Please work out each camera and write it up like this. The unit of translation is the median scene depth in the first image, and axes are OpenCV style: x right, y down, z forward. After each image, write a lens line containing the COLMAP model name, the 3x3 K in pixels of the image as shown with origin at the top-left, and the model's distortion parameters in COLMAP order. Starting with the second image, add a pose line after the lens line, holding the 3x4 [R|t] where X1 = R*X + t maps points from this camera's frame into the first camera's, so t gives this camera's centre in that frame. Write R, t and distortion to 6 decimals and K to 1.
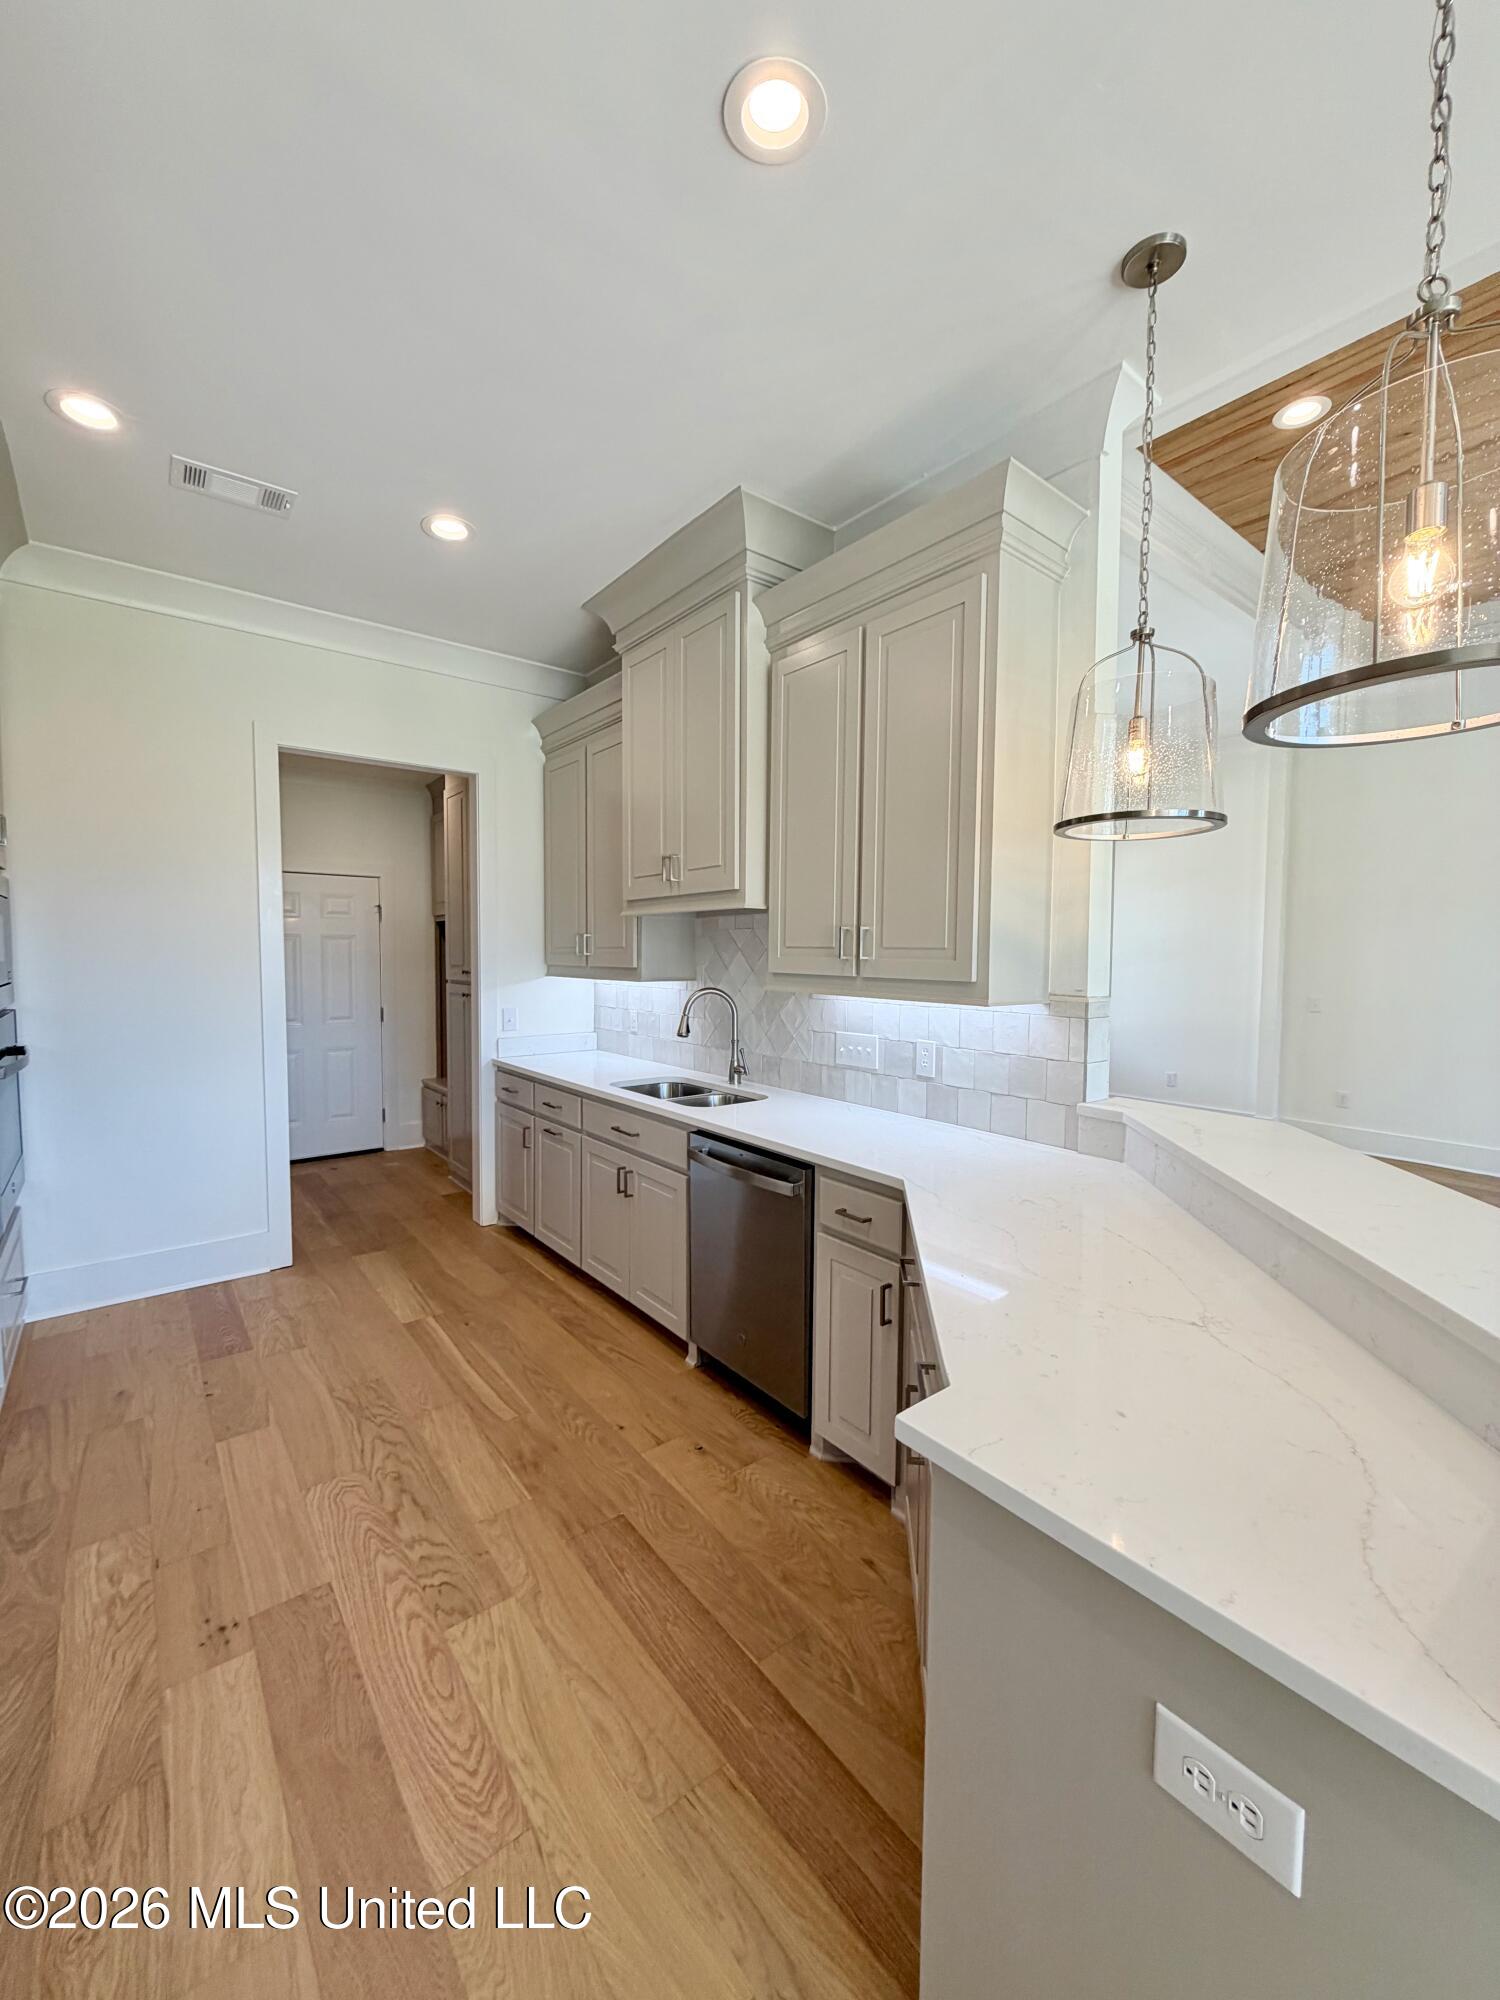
lens RADIAL K [[798.3, 0, 755.1], [0, 798.3, 996.7], [0, 0, 1]] dist [-0.000667, 0.000194]
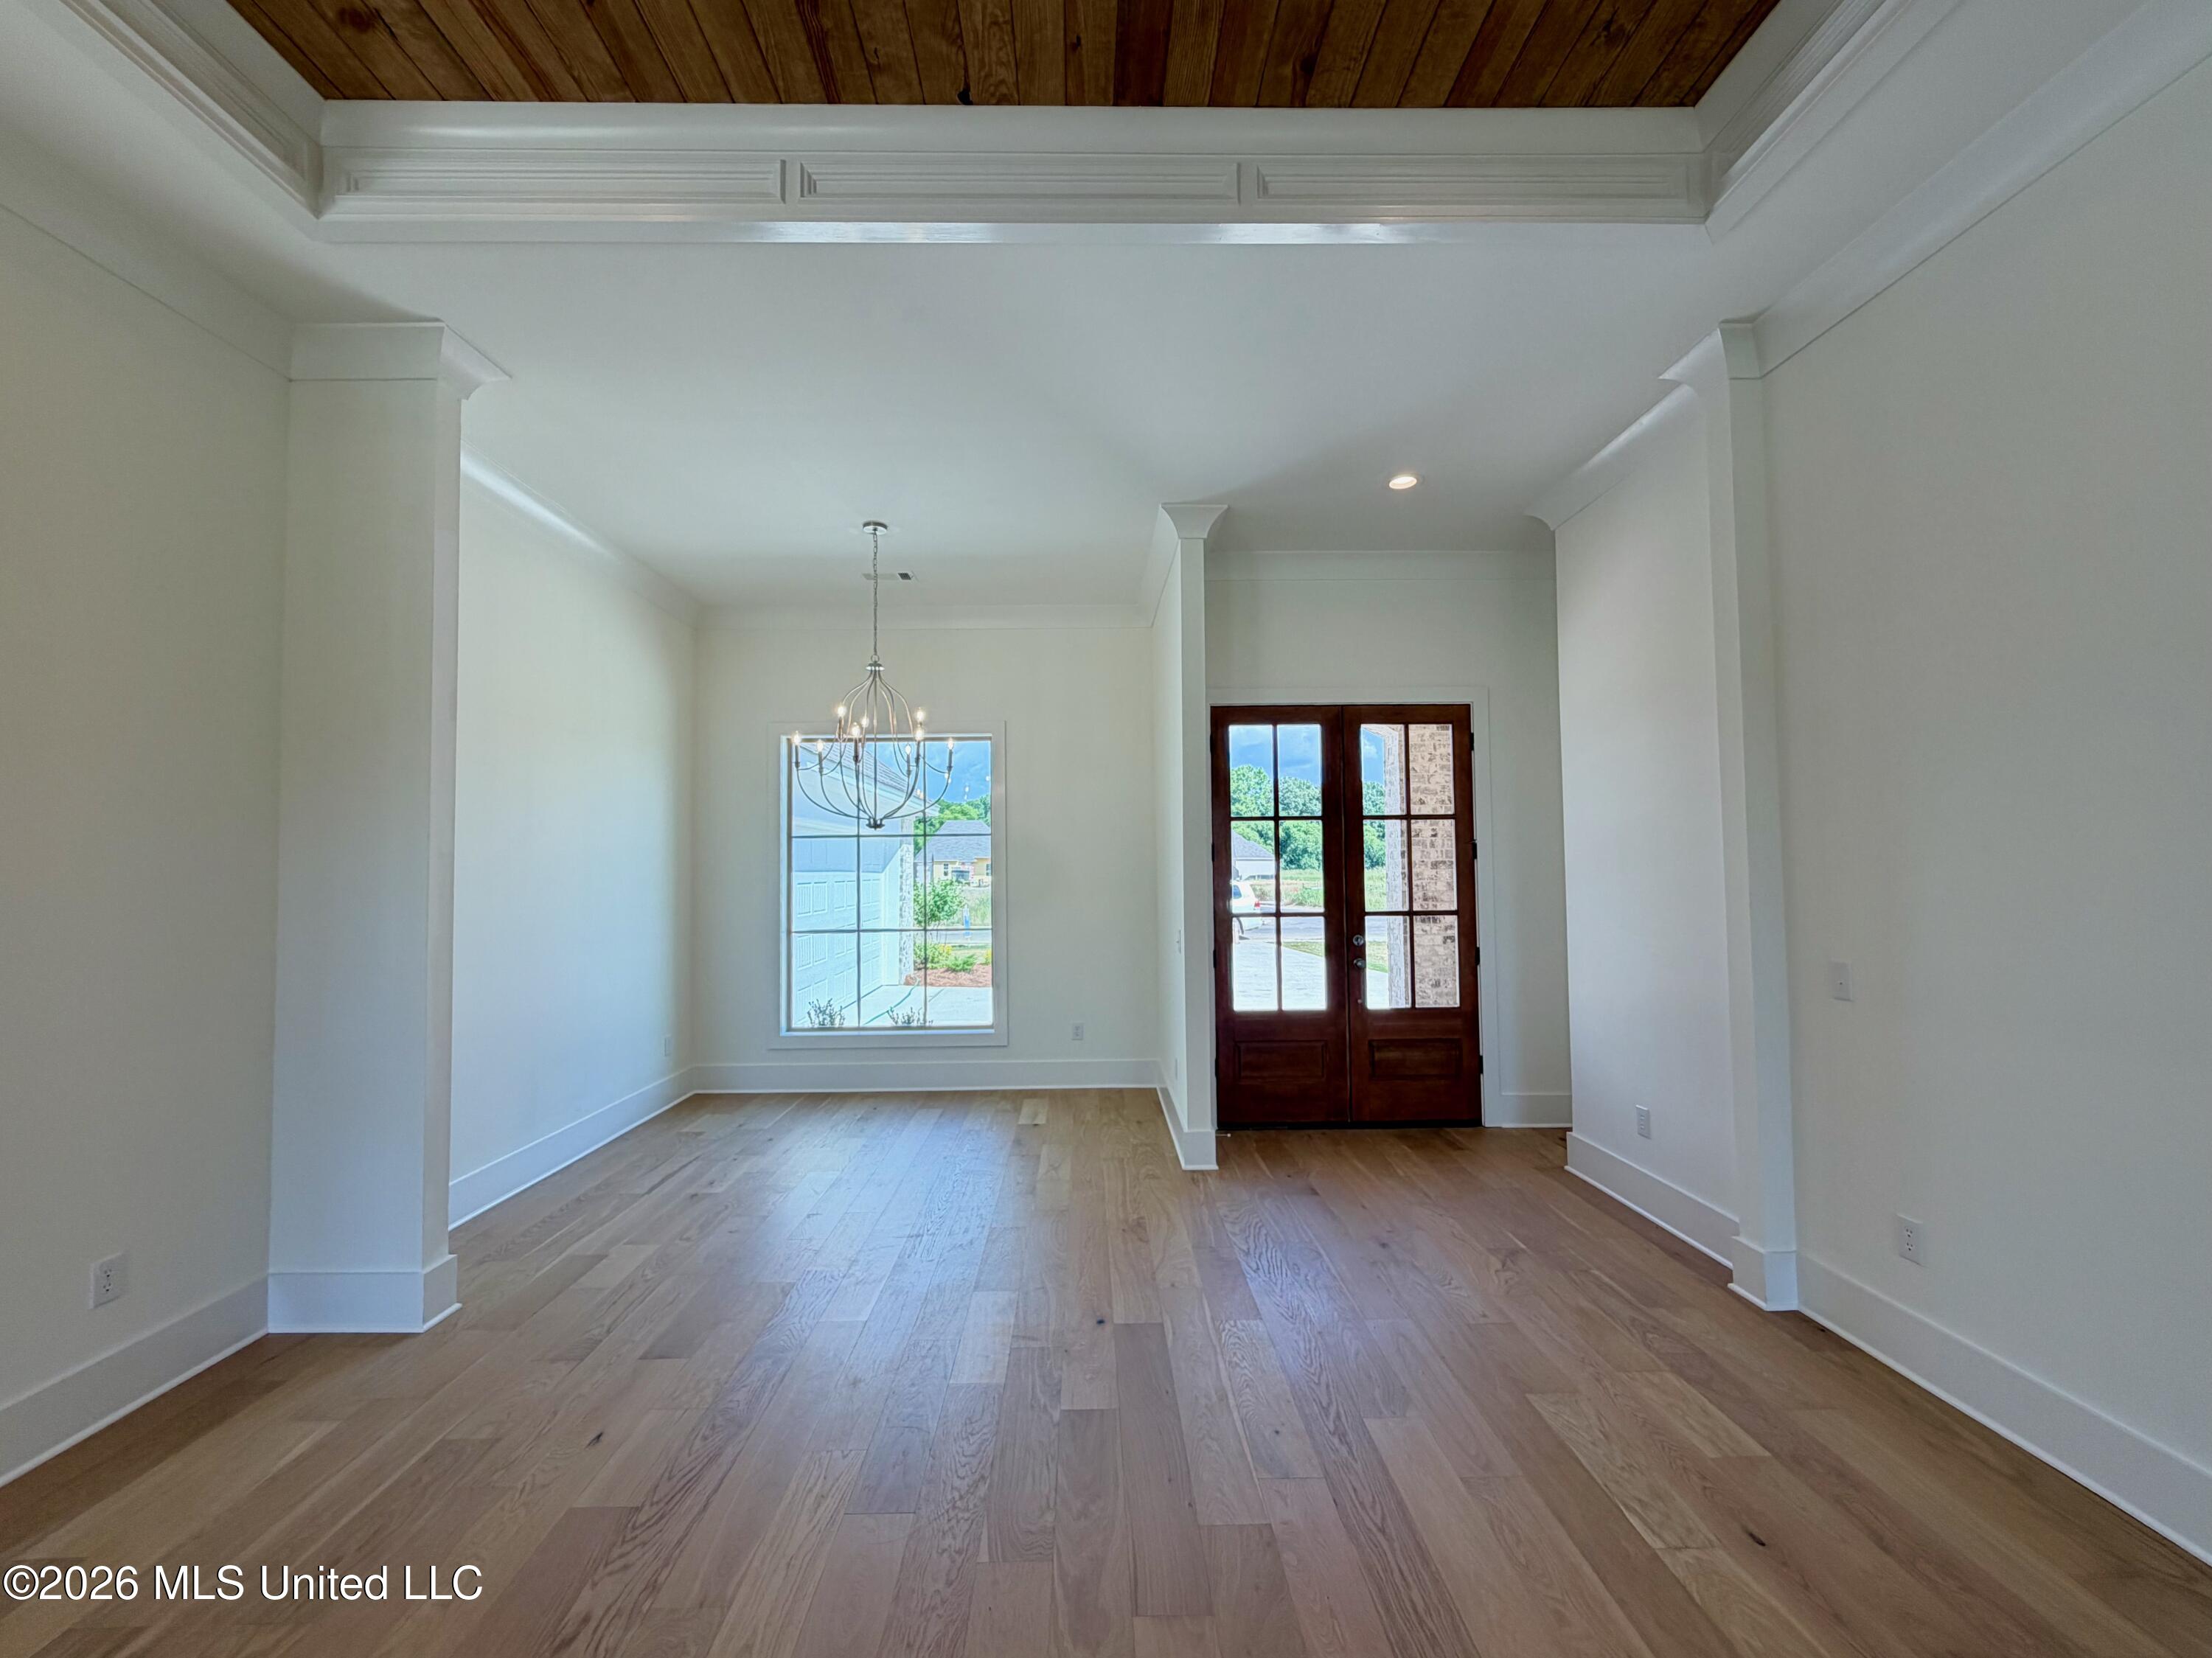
lens RADIAL K [[925.6, 0, 1102.4], [0, 925.6, 831.5], [0, 0, 1]] dist [-0.000772, -0.000110]
pose [[0.793546, -0.040226, -0.607179, 1.464989], [-0.016758, 0.995990, -0.087886, -0.037763], [0.608279, 0.079916, 0.789690, 0.848824]]
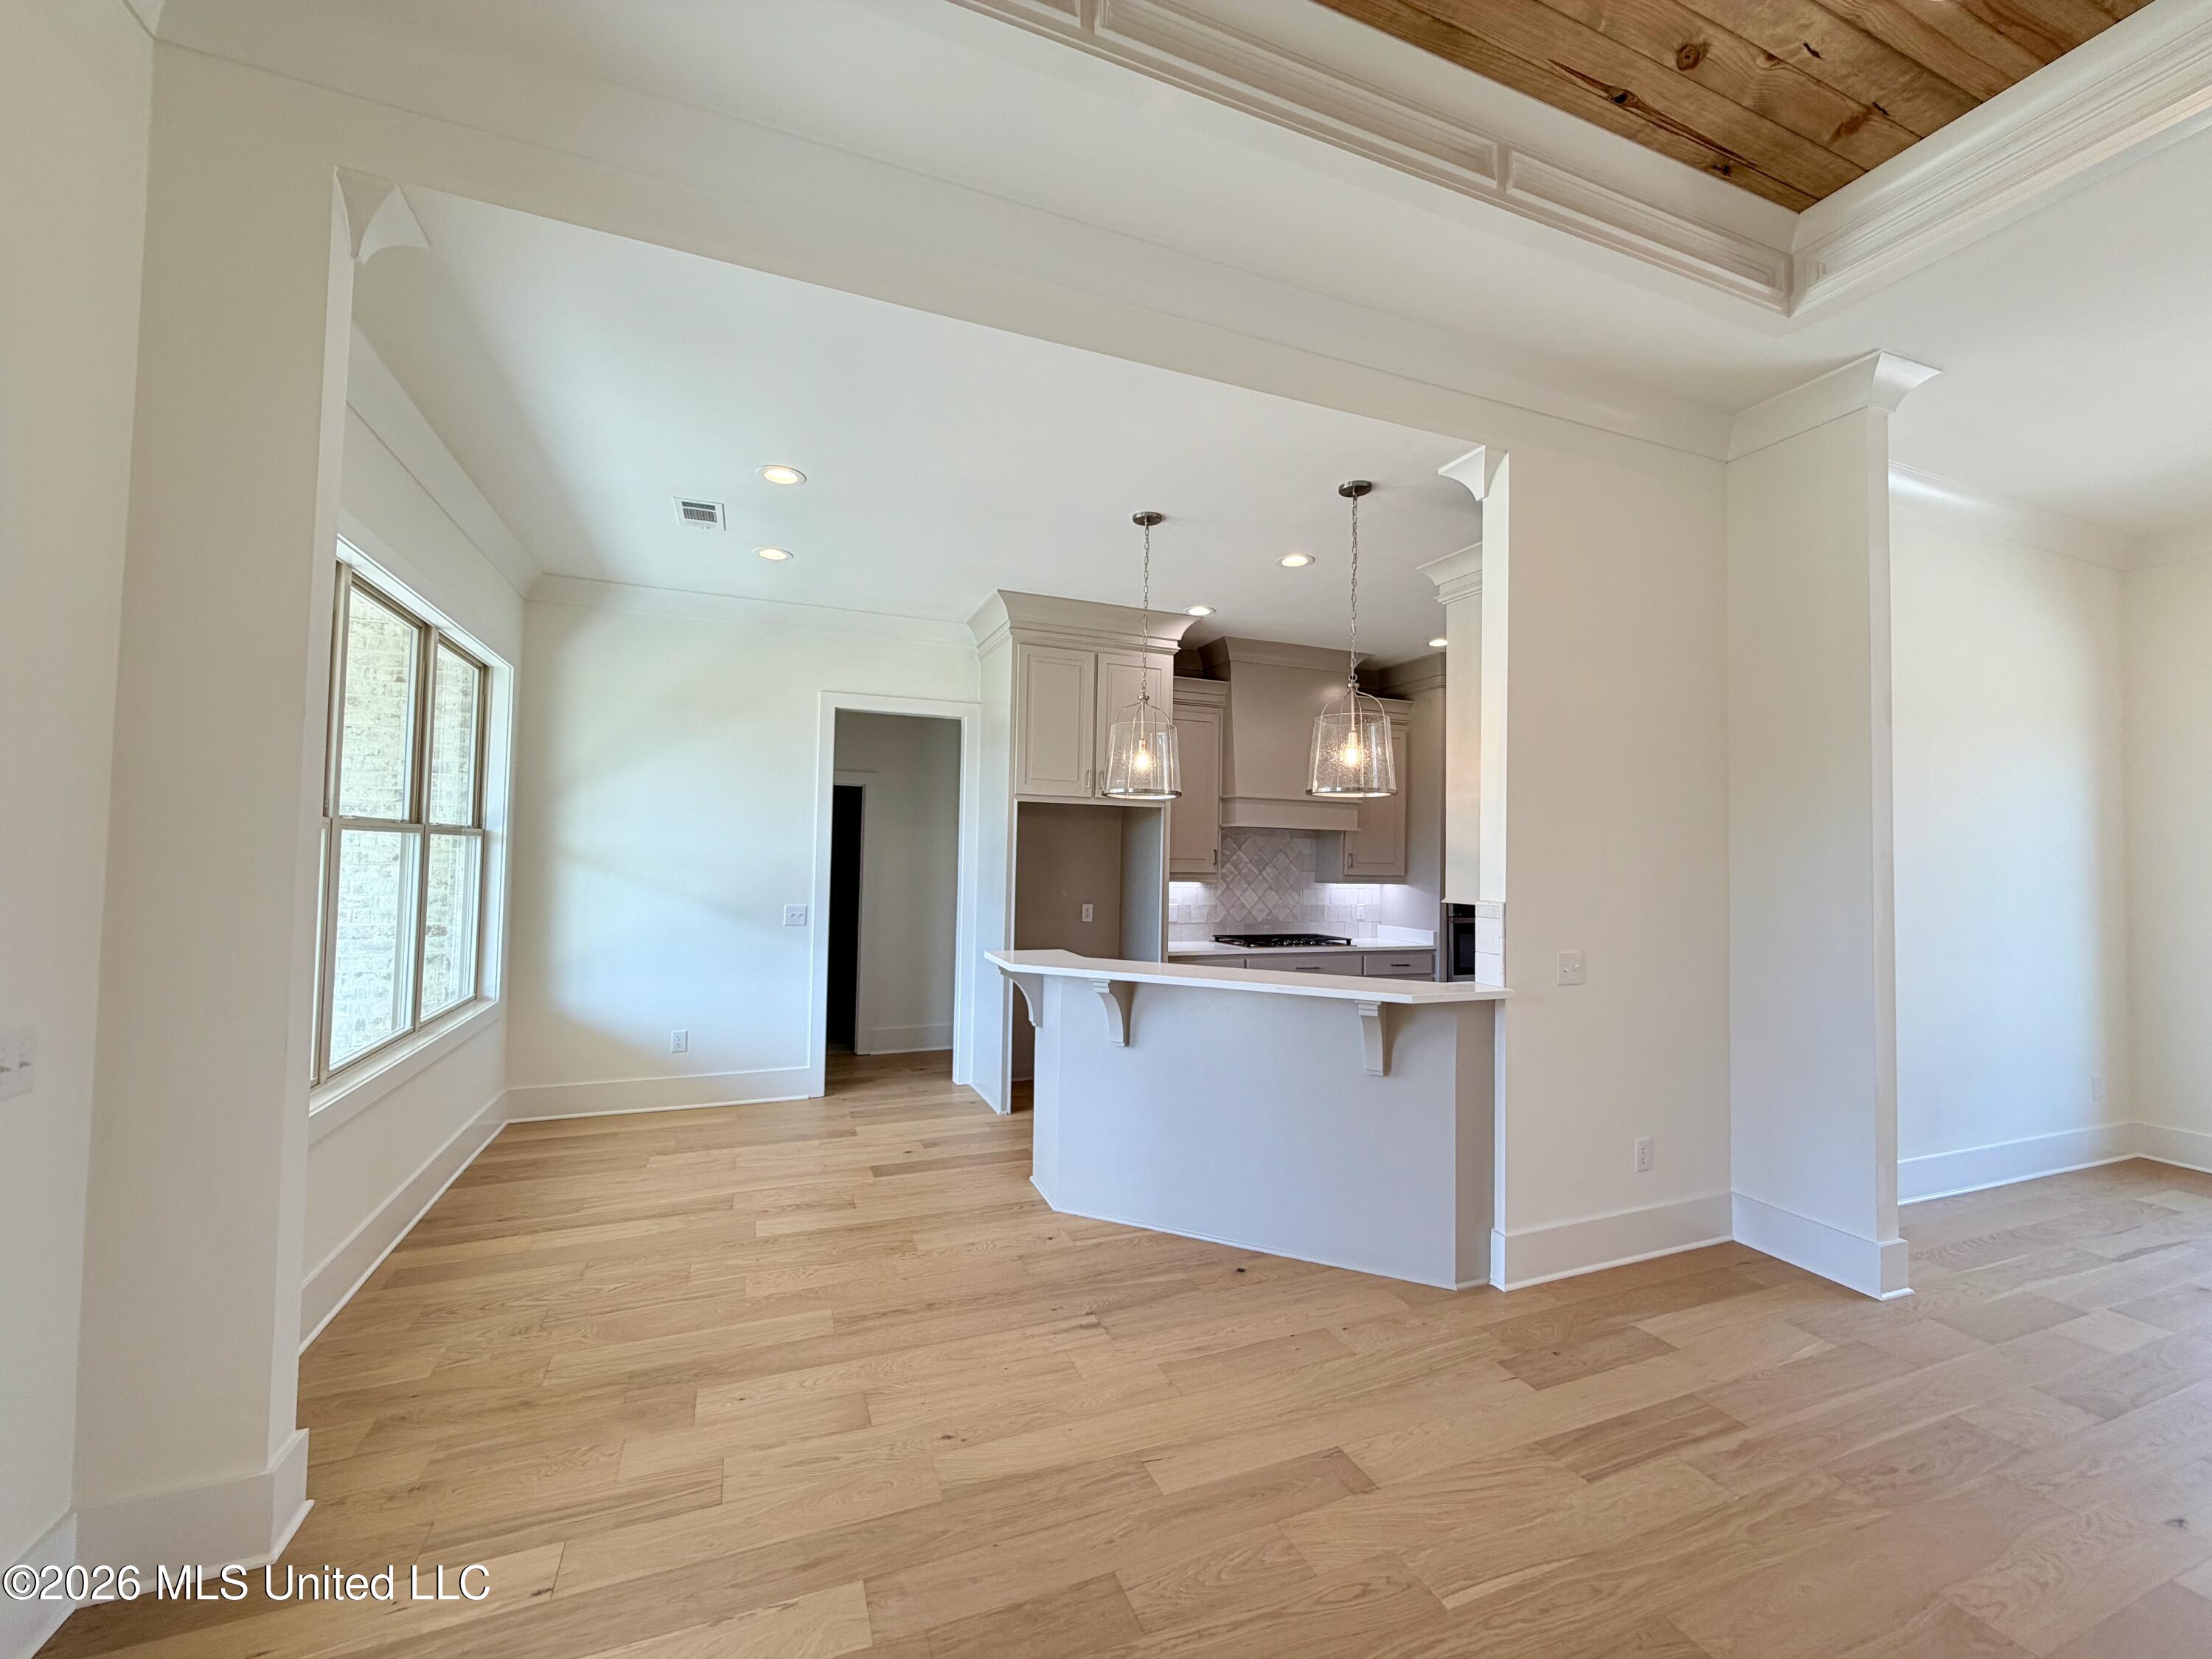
lens RADIAL K [[882.9, 0, 1098.2], [0, 882.9, 827.8], [0, 0, 1]] dist [-0.000667, 0.000194]
pose [[-0.288031, -0.044430, -0.956590, 1.513123], [-0.074127, 0.996960, -0.023985, -0.027044], [0.954748, 0.064001, -0.290449, 0.628985]]
